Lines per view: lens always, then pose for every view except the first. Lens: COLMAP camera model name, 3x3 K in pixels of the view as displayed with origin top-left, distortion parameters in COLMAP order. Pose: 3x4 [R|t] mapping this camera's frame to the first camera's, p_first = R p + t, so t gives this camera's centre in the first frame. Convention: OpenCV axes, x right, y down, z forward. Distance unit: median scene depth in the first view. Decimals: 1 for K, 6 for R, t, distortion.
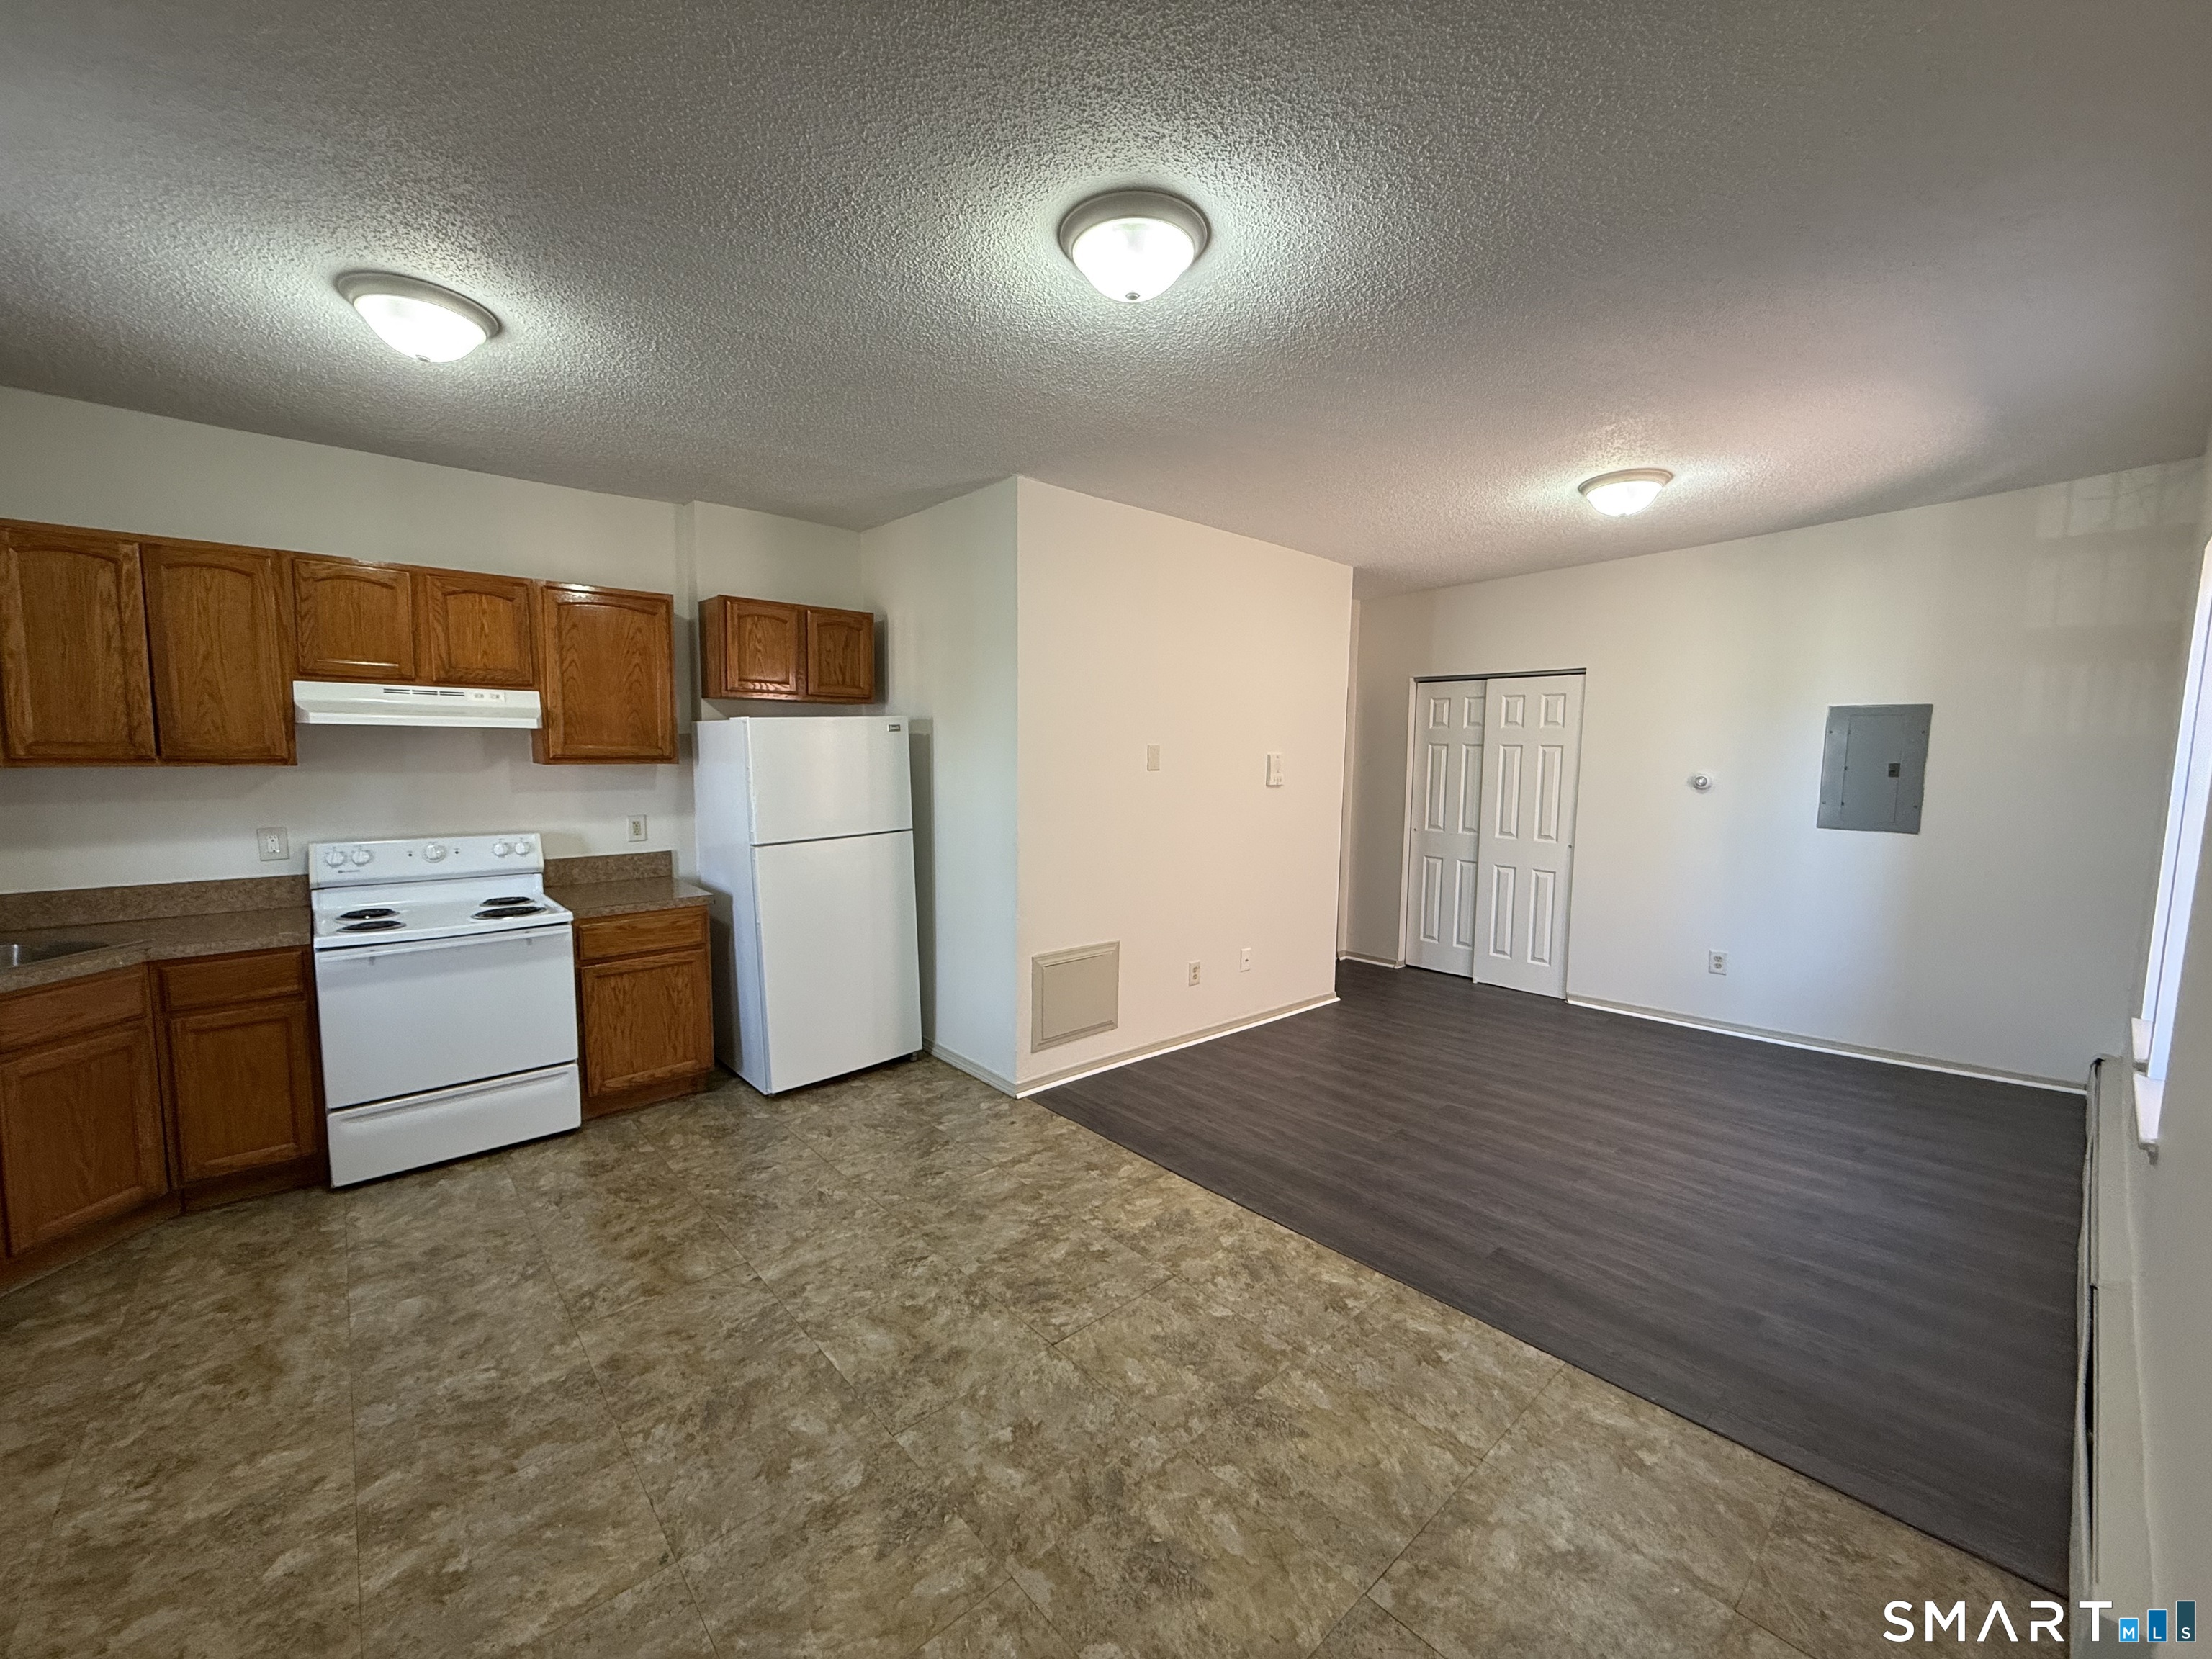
lens RADIAL K [[874.5, 0, 1106.0], [0, 874.5, 829.5], [0, 0, 1]] dist [-0.000454, -0.000057]
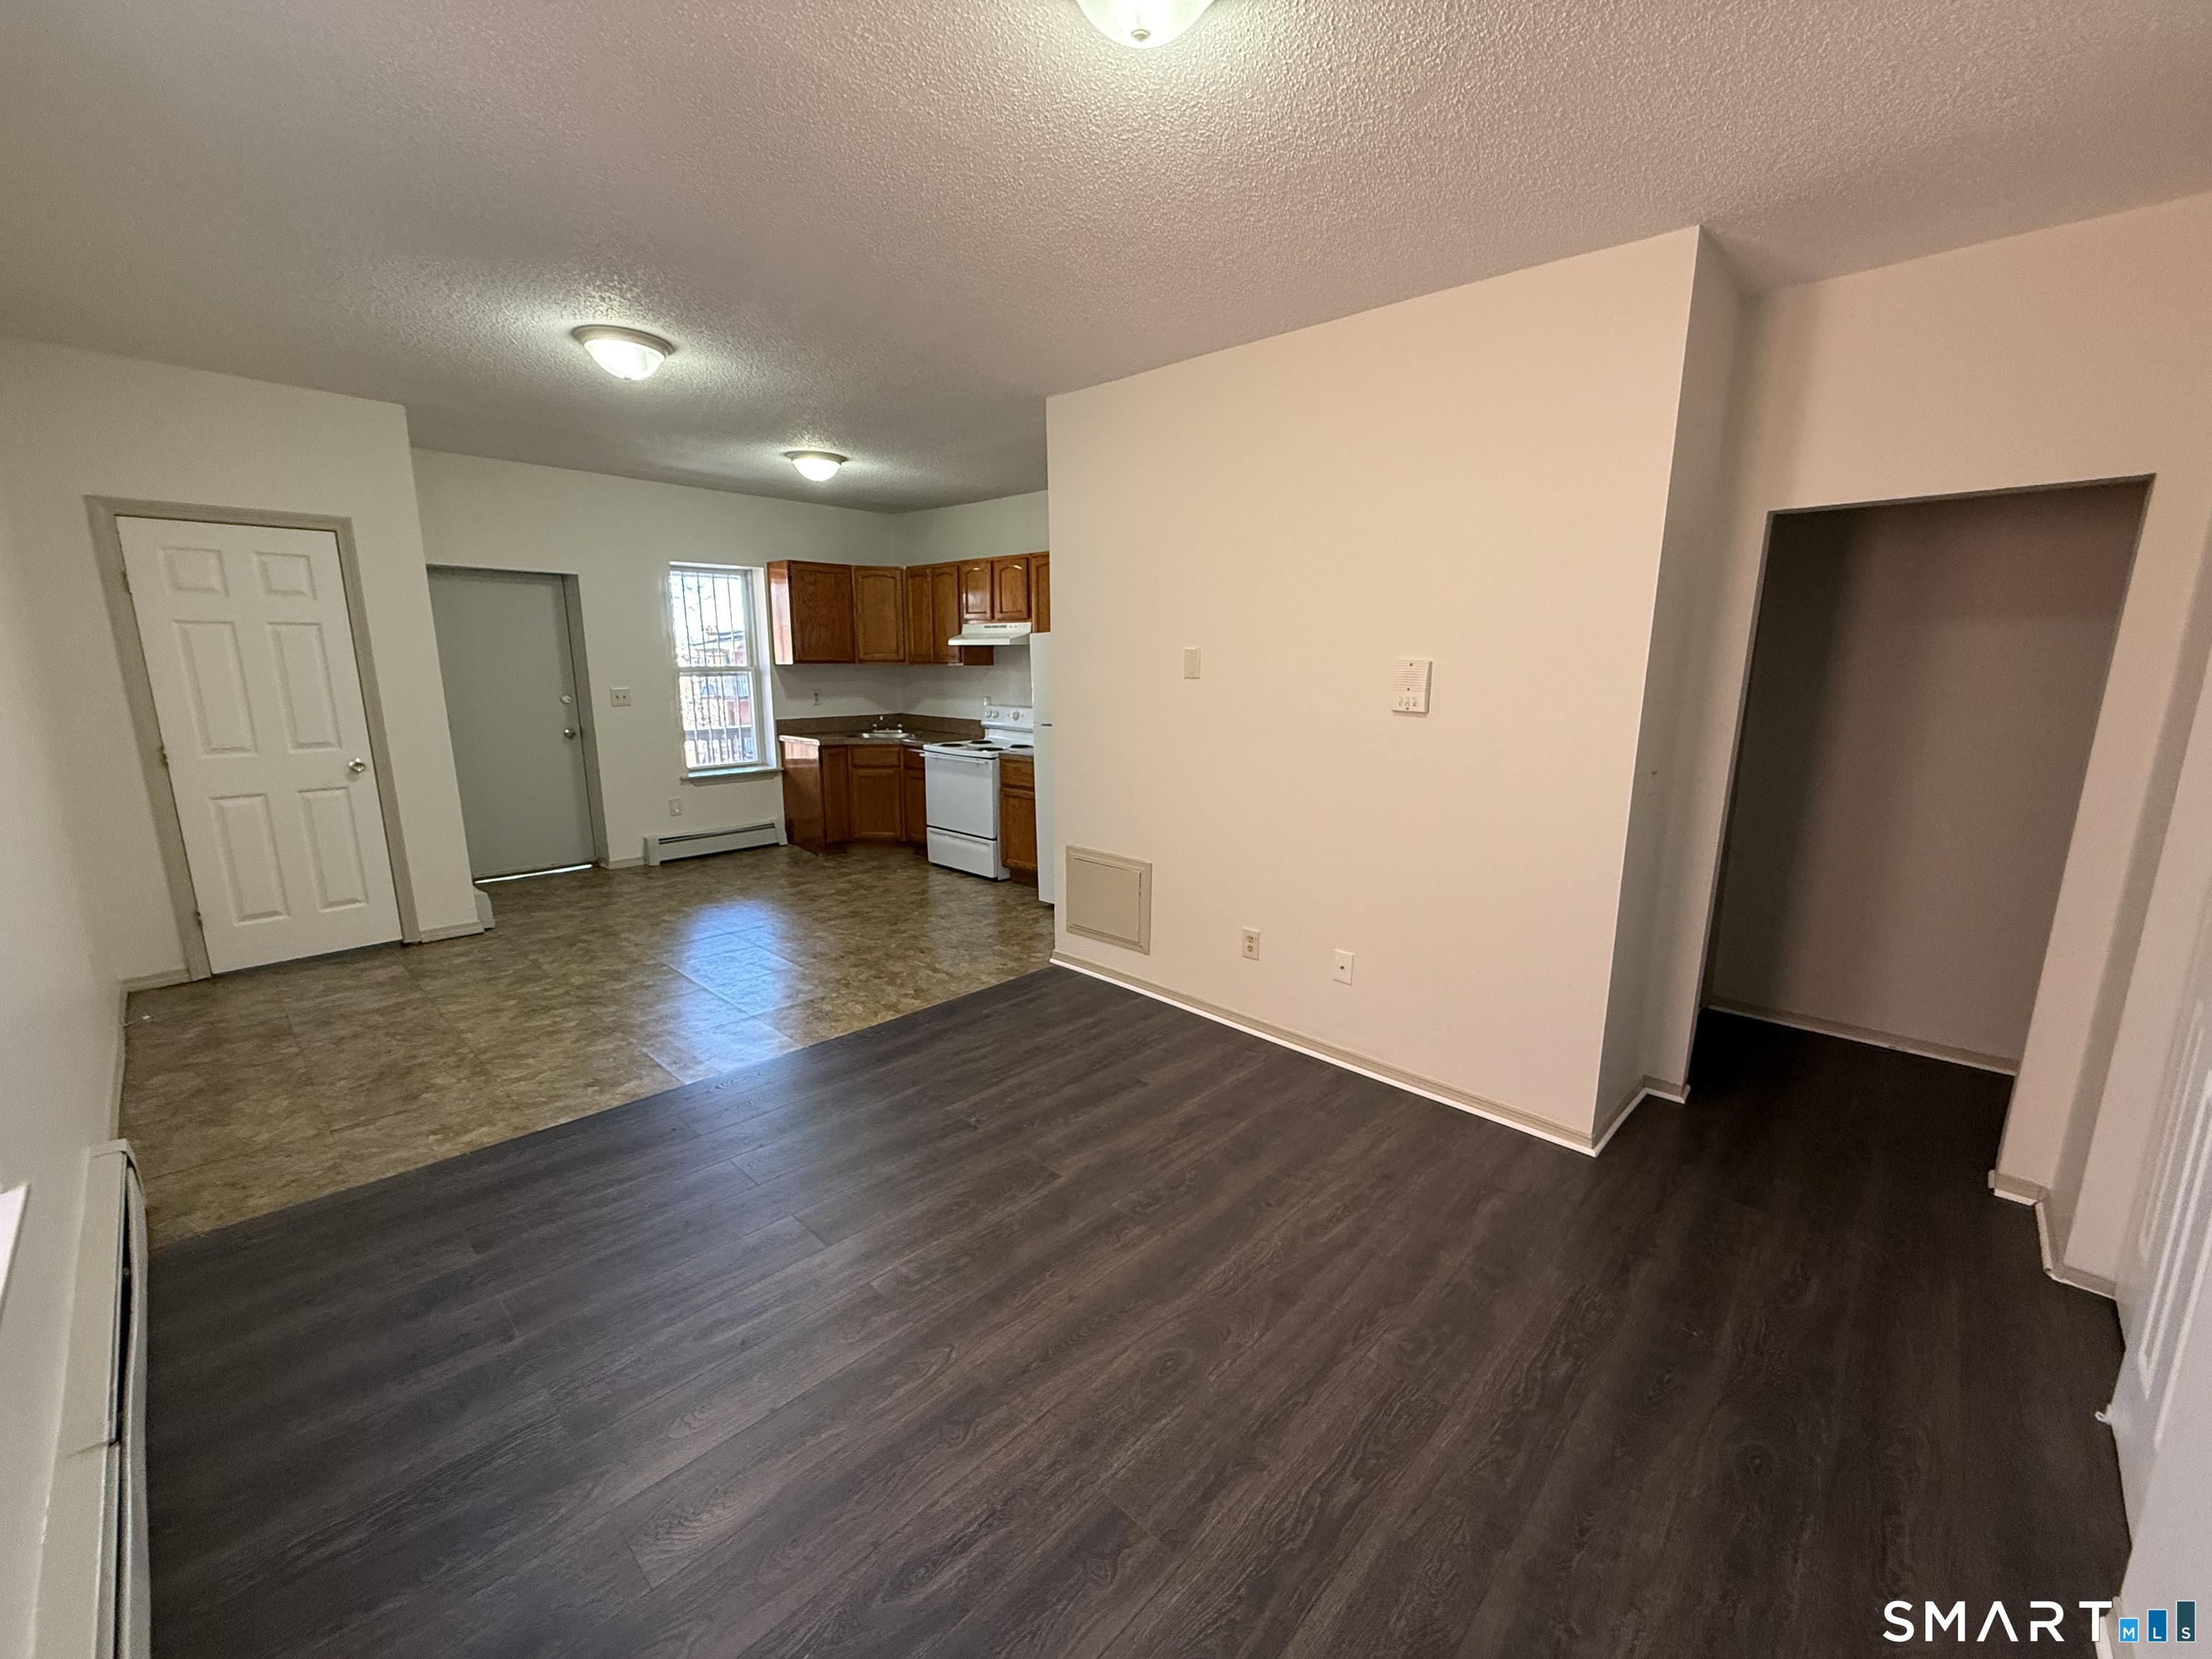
lens RADIAL K [[896.6, 0, 1129.6], [0, 896.6, 841.3], [0, 0, 1]] dist [-0.000254, -0.000129]
pose [[0.095209, 0.189274, -0.977298, 1.203869], [-0.101694, 0.978470, 0.179594, -0.082506], [0.990249, 0.082286, 0.112407, 1.114881]]
